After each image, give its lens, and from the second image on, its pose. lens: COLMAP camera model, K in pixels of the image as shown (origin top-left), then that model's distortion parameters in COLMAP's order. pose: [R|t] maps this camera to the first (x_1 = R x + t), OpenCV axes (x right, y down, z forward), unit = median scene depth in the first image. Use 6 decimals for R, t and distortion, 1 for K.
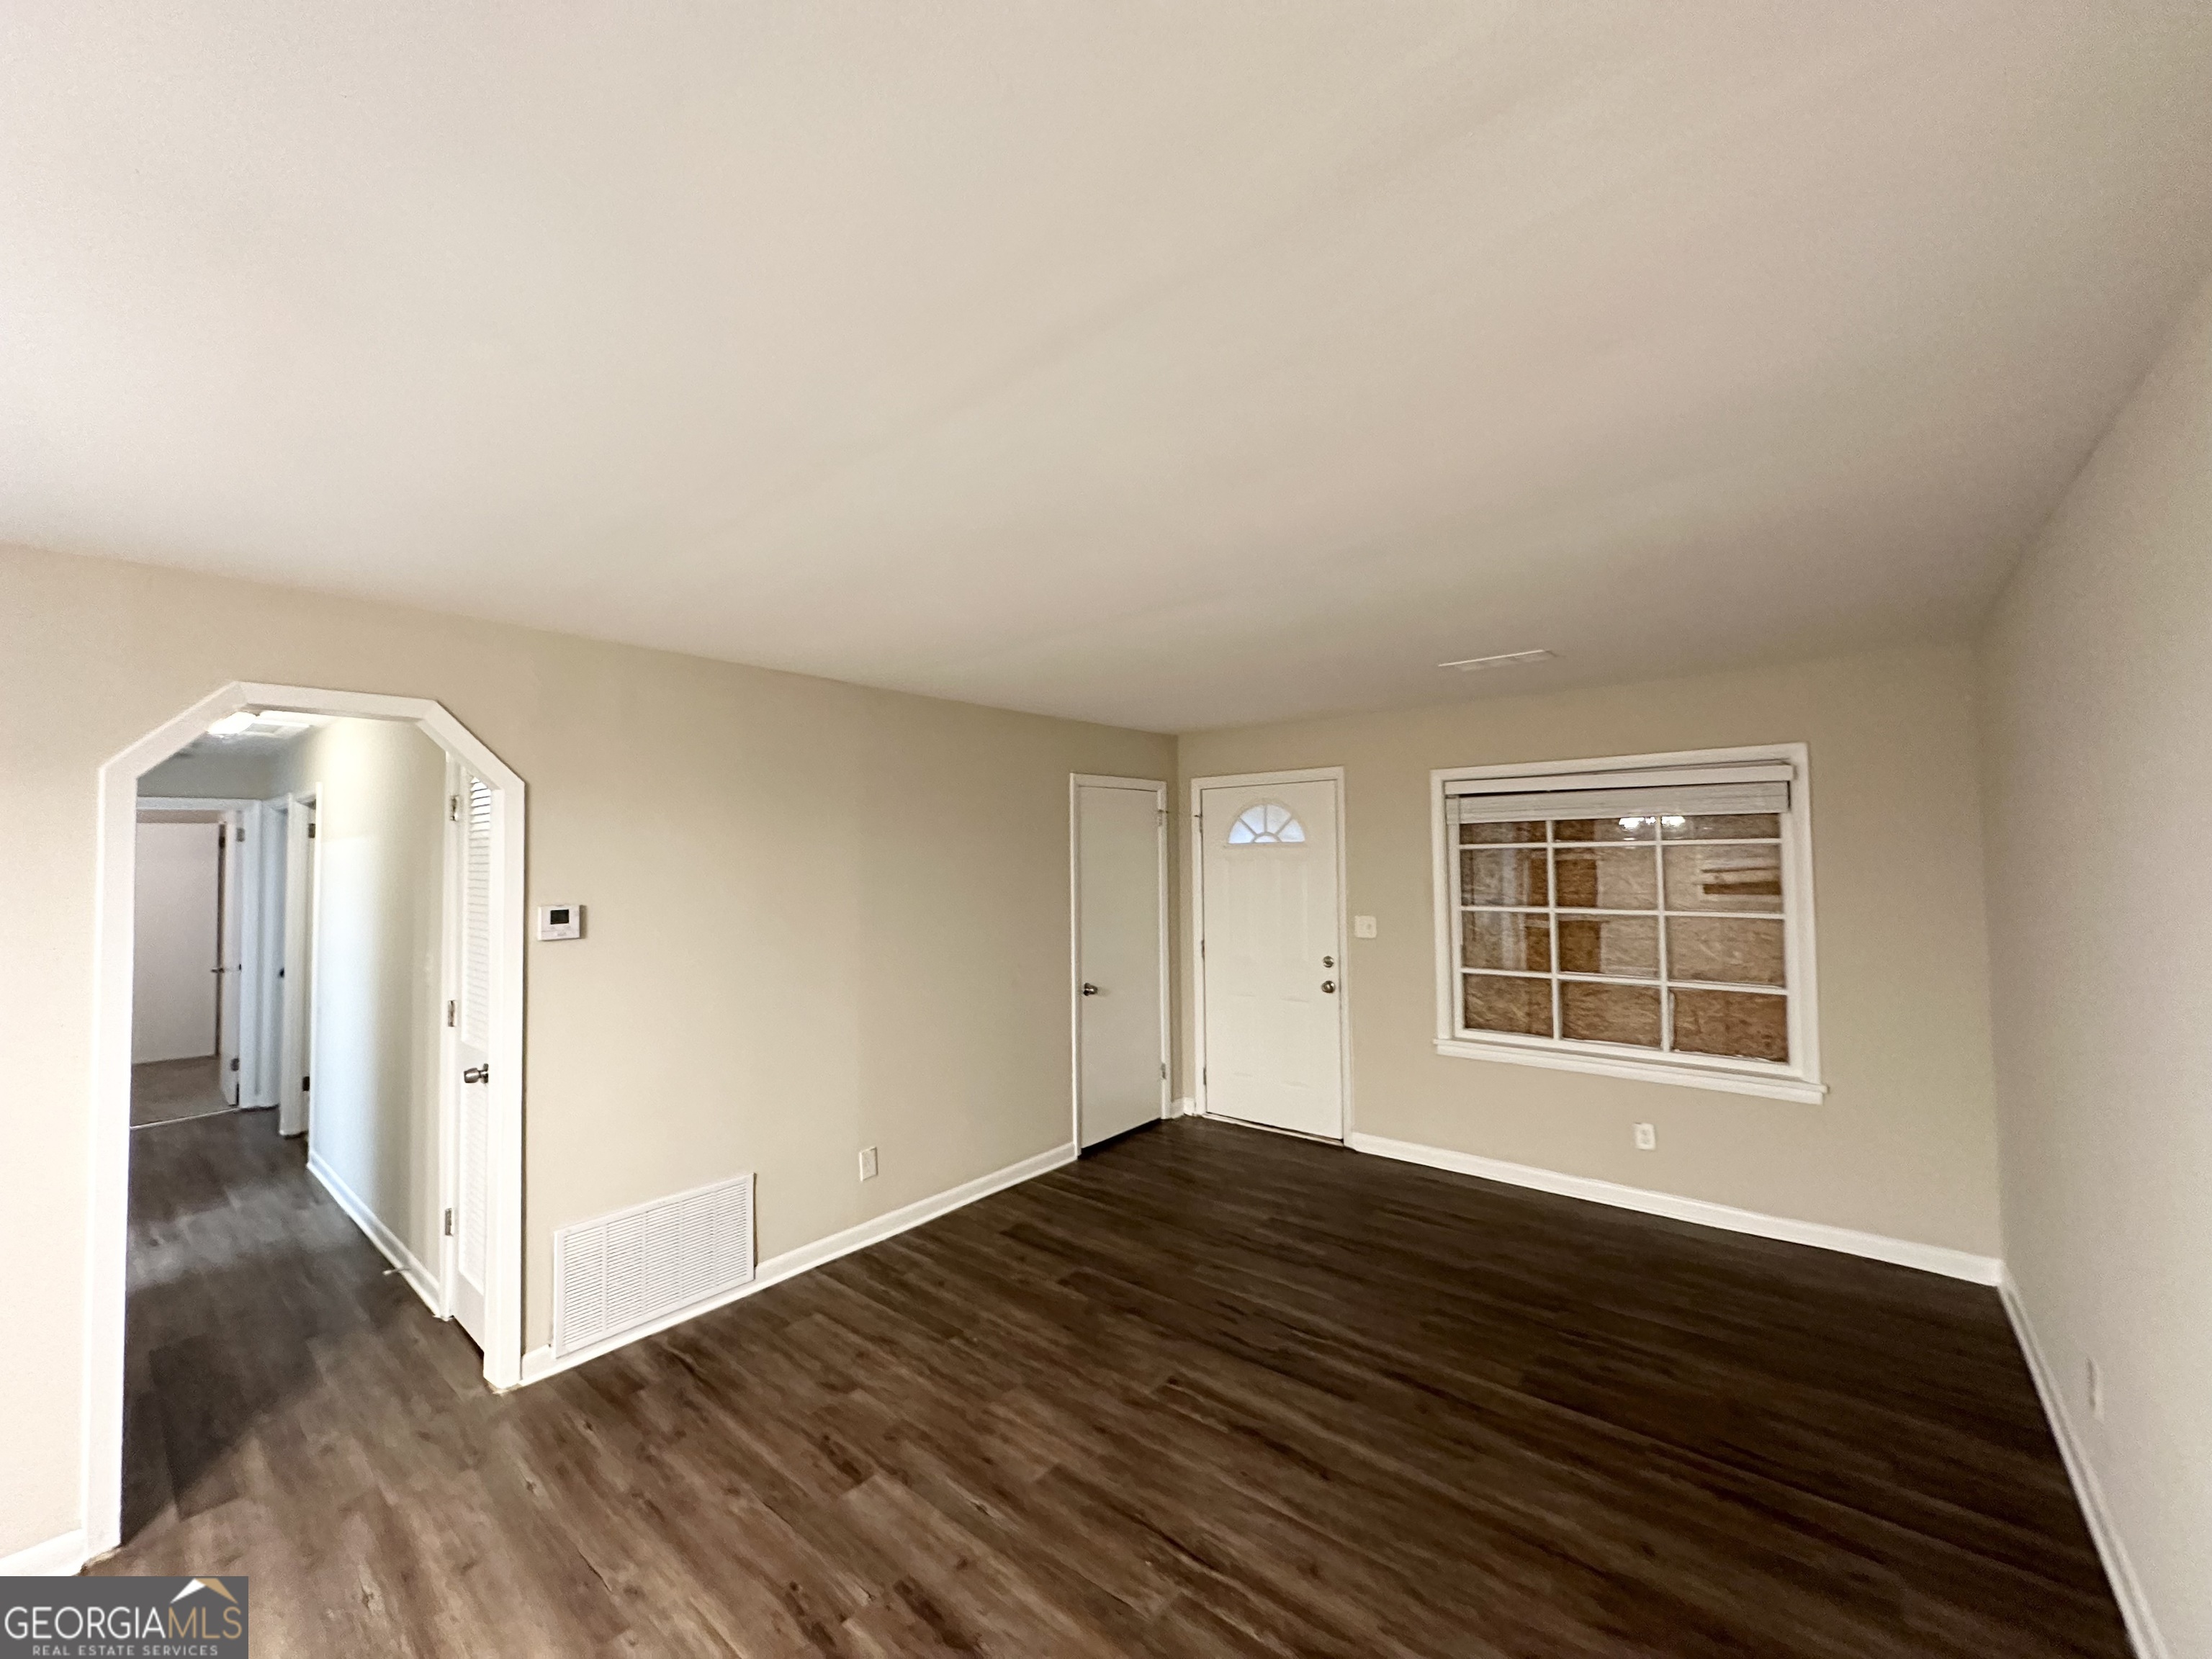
lens RADIAL K [[884.3, 0, 1107.2], [0, 884.3, 831.0], [0, 0, 1]] dist [0.001921, 0.000102]
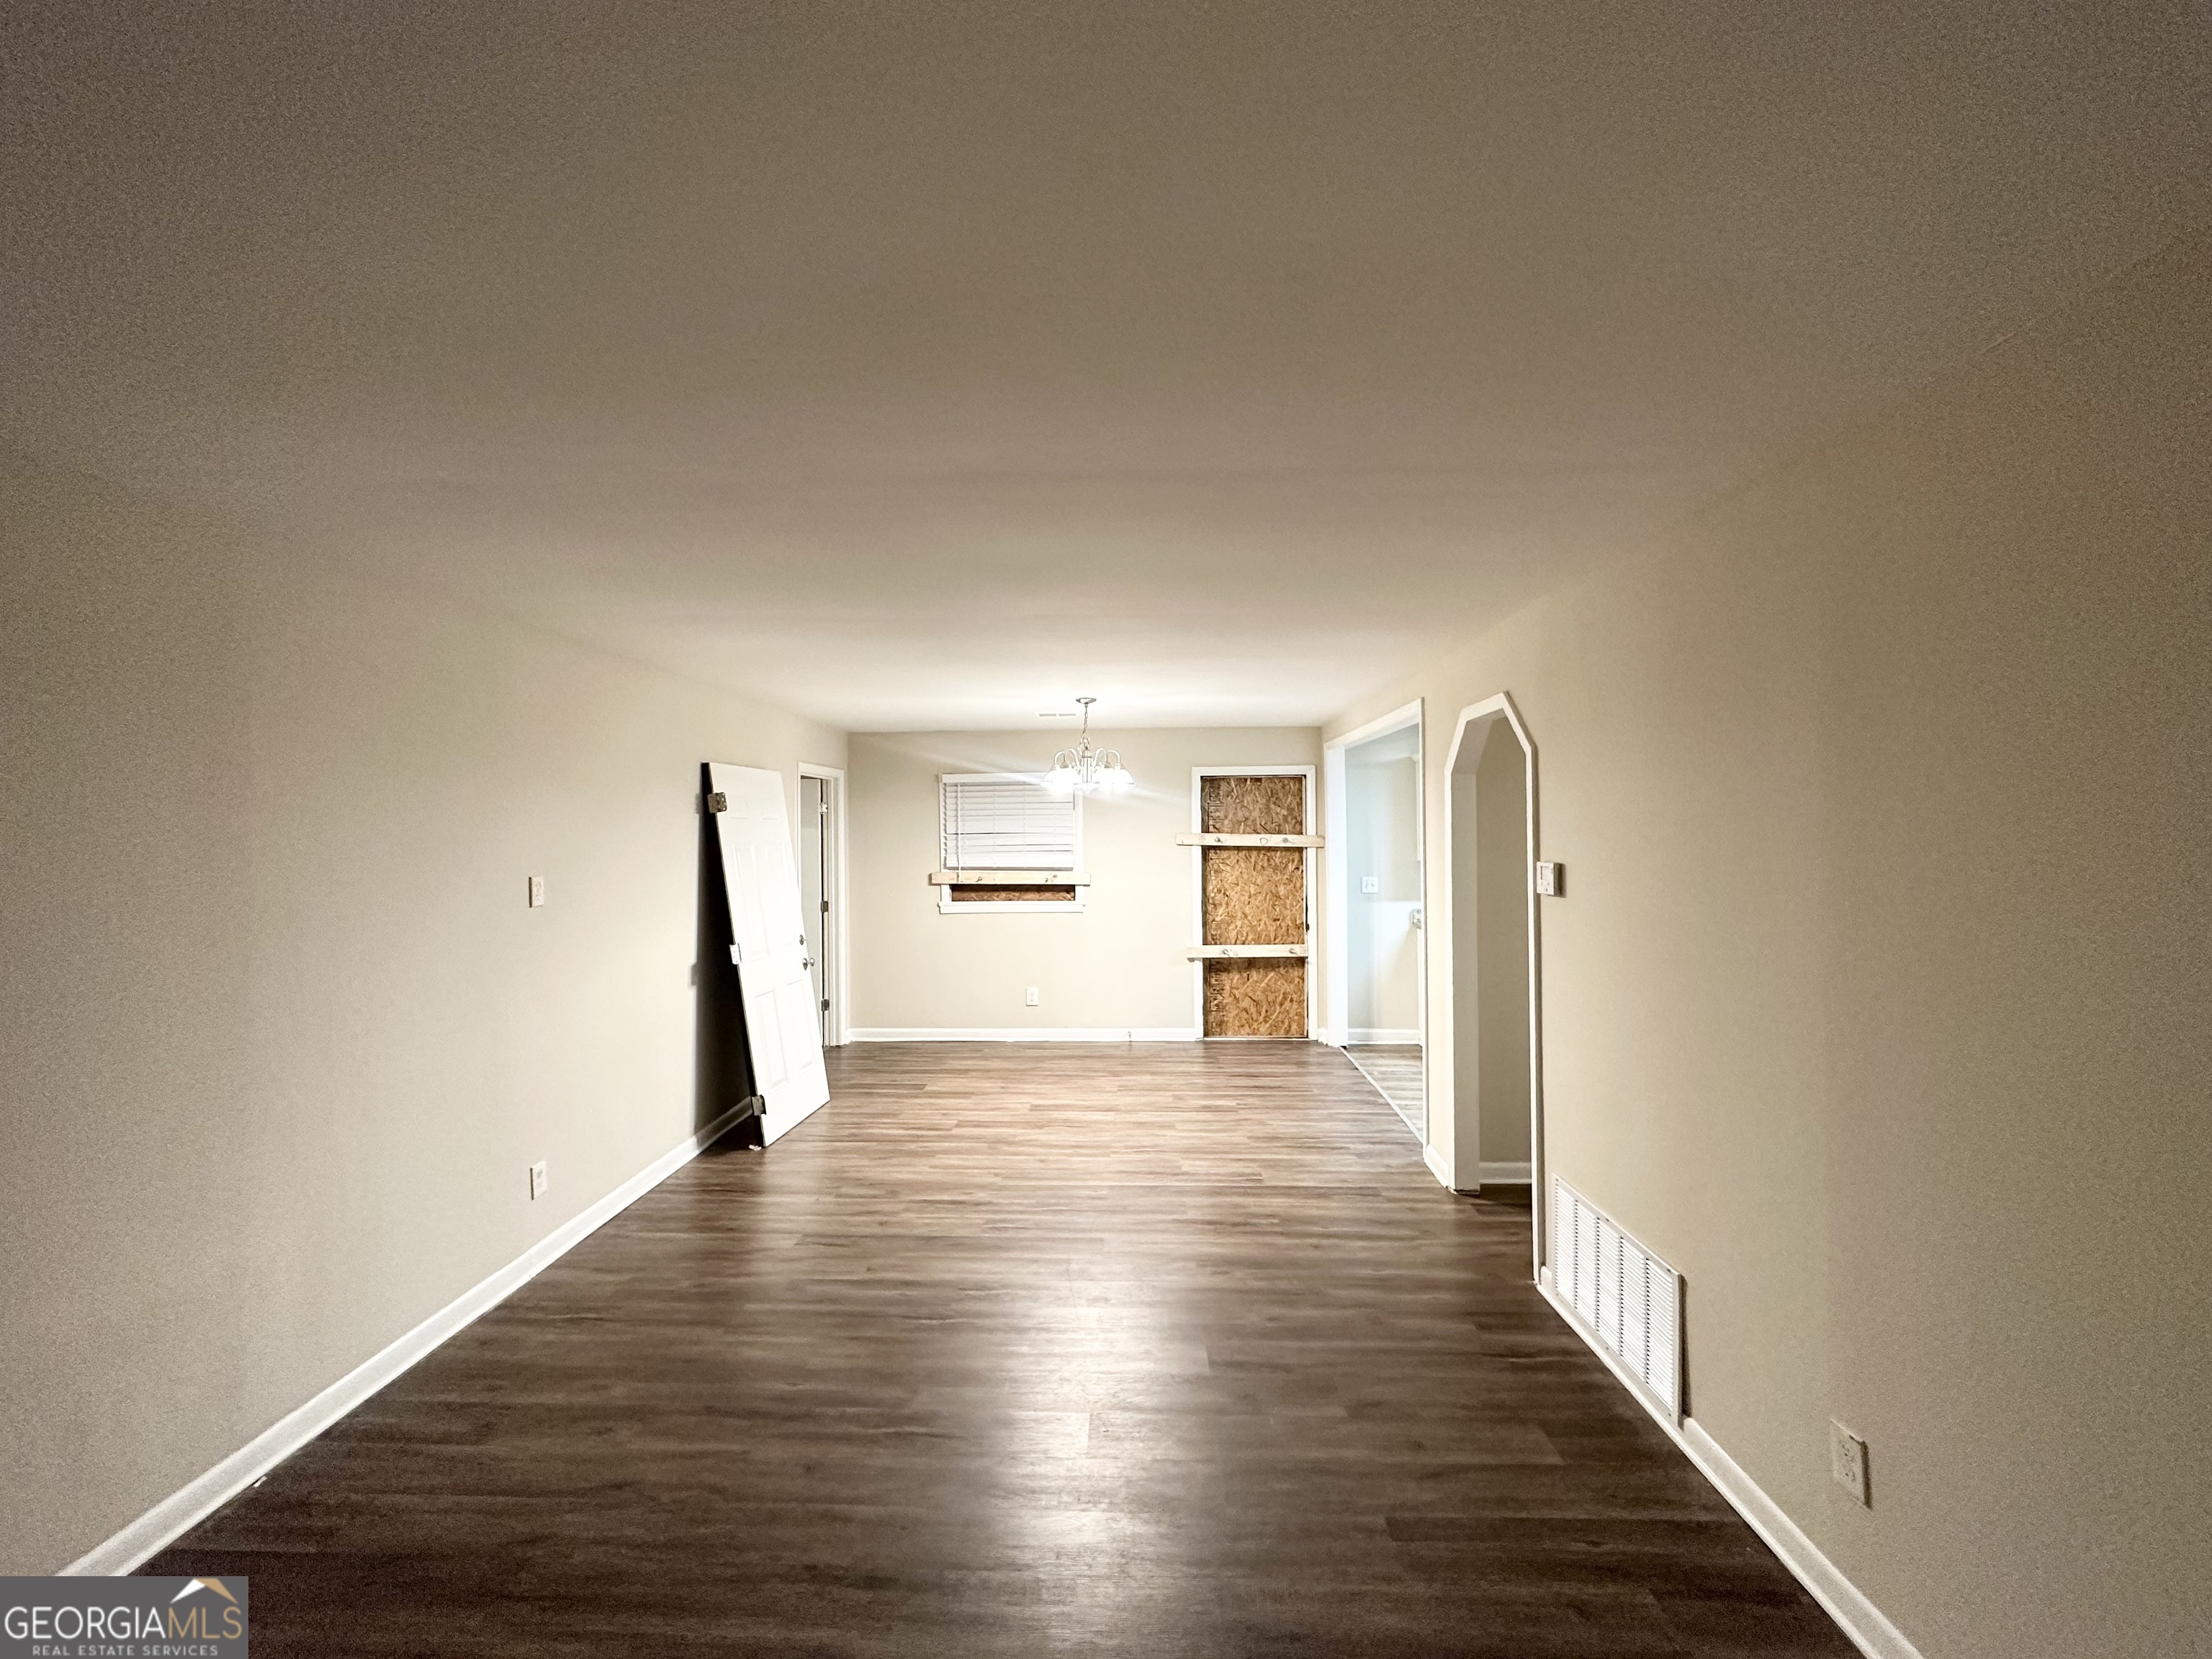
lens RADIAL K [[884.3, 0, 1102.5], [0, 884.3, 830.5], [0, 0, 1]] dist [0.001921, 0.000102]
pose [[-0.789353, 0.020699, -0.613590, 0.568599], [0.040877, 0.998986, -0.018887, 0.060113], [0.612577, -0.039990, -0.789399, 1.995573]]
